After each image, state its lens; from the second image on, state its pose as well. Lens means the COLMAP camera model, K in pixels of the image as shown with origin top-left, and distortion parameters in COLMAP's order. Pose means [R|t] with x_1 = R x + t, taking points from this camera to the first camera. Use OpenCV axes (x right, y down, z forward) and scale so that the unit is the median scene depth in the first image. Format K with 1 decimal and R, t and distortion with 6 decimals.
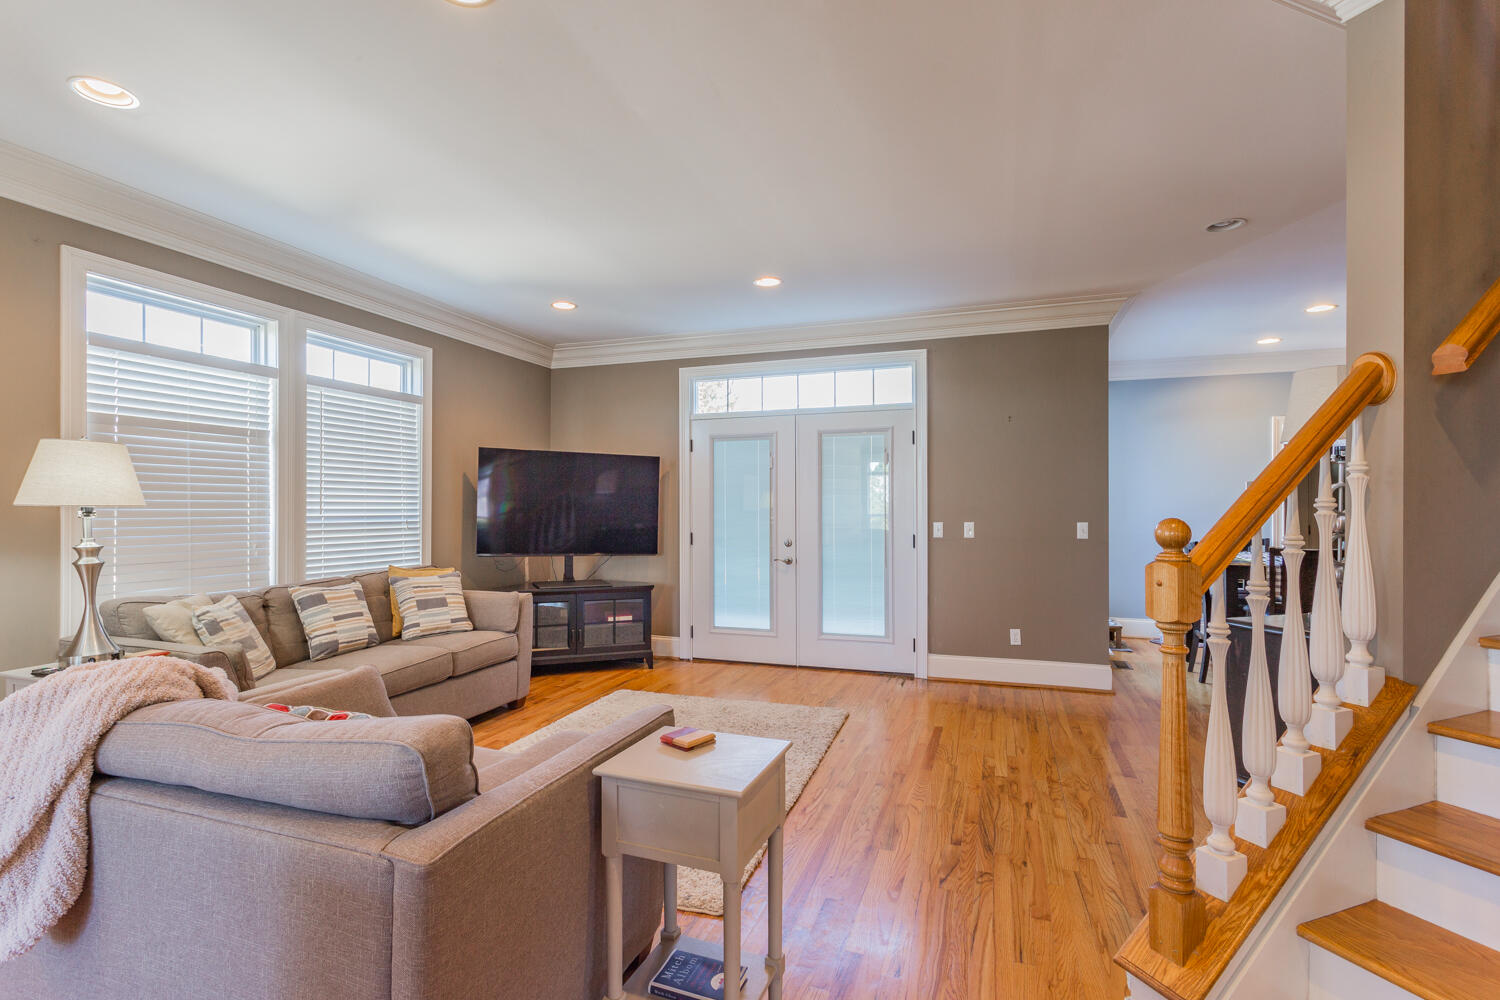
lens RADIAL K [[728.8, 0, 767.1], [0, 728.8, 504.9], [0, 0, 1]] dist [0.029816, 0.001149]
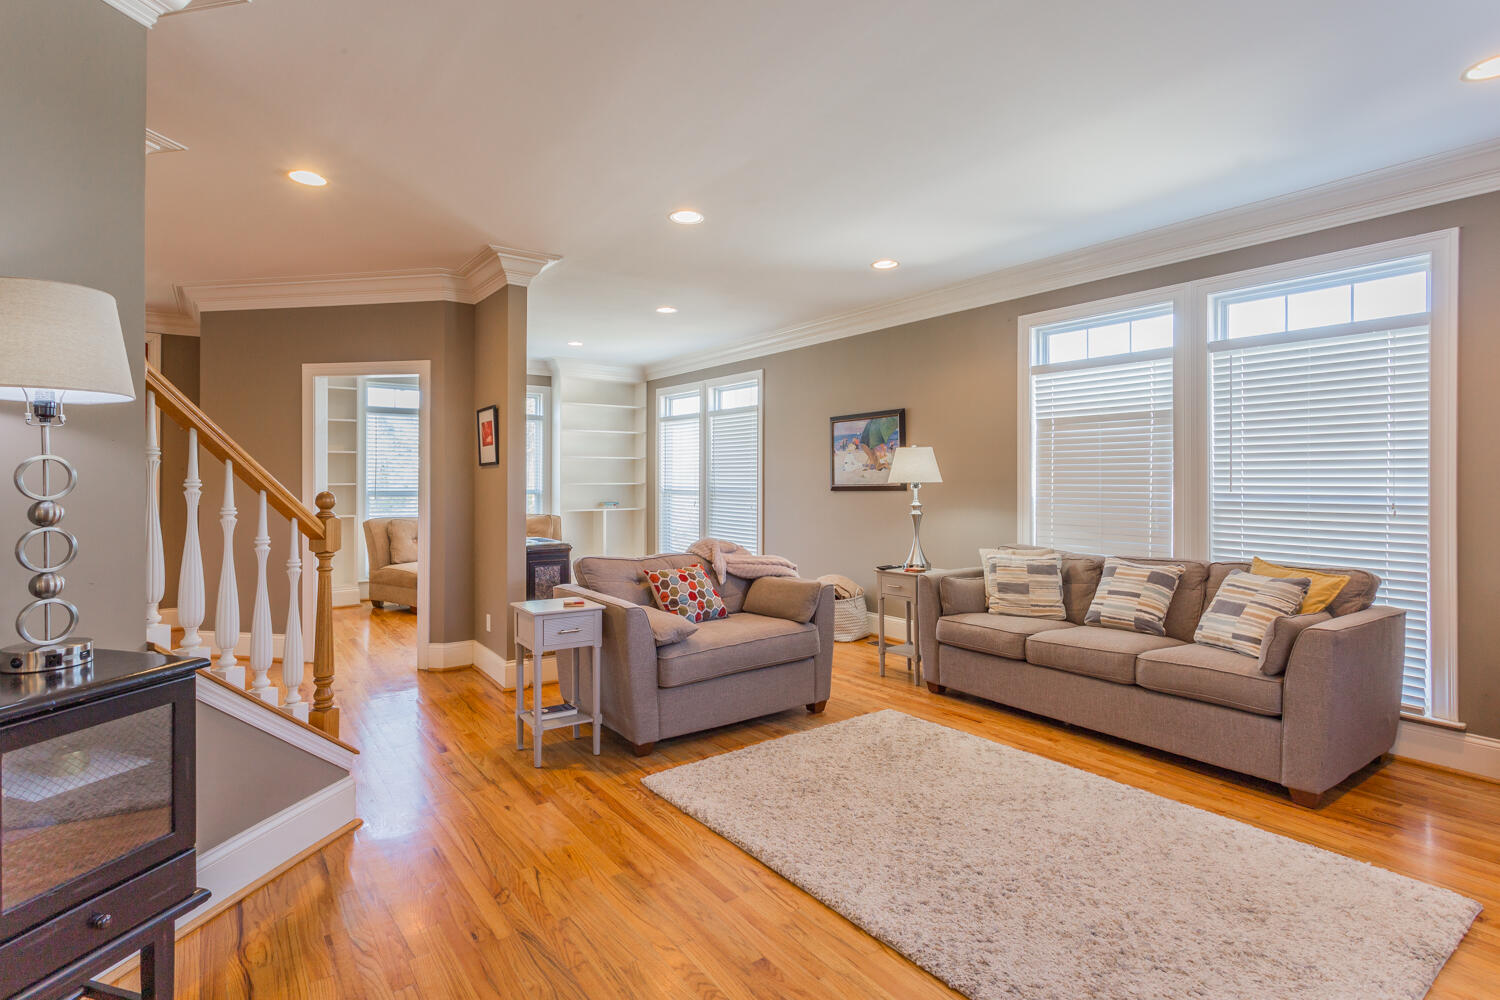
lens RADIAL K [[731.1, 0, 705.4], [0, 731.1, 484.9], [0, 0, 1]] dist [0.000781, 0.001617]
pose [[-0.612169, 0.005371, -0.790709, 0.506569], [0.003024, 0.999986, 0.004451, -0.001347], [0.790721, 0.000334, -0.612177, 1.059095]]
